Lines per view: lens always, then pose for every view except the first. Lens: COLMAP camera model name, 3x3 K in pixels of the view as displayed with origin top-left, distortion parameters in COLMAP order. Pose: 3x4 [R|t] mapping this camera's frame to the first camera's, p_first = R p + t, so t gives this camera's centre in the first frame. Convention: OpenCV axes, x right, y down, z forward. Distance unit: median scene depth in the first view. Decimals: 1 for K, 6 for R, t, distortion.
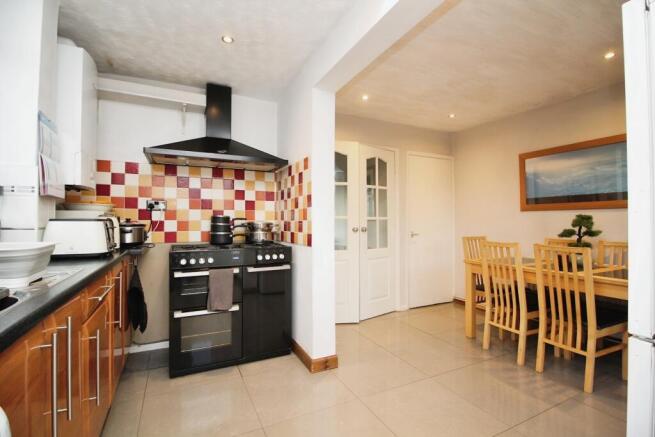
lens RADIAL K [[301.8, 0, 327.4], [0, 301.8, 215.5], [0, 0, 1]] dist [0.010590, -0.018143]
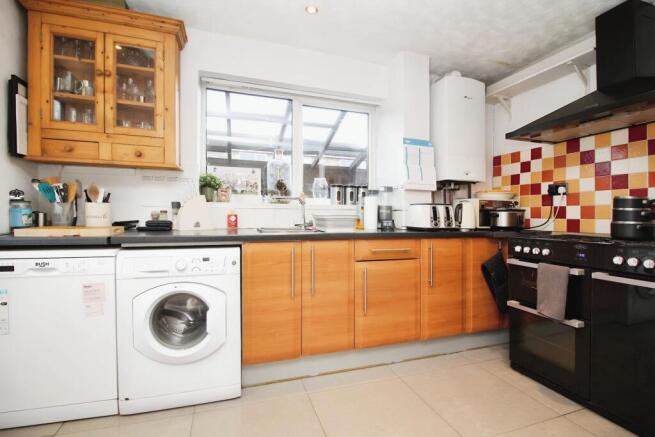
lens RADIAL K [[301.8, 0, 327.4], [0, 301.8, 215.5], [0, 0, 1]] dist [0.010590, -0.018143]
pose [[-0.131313, 0.002198, -0.991338, 0.391861], [0.011685, 0.999932, 0.000669, 0.033848], [0.991272, -0.011496, -0.131330, 0.417971]]
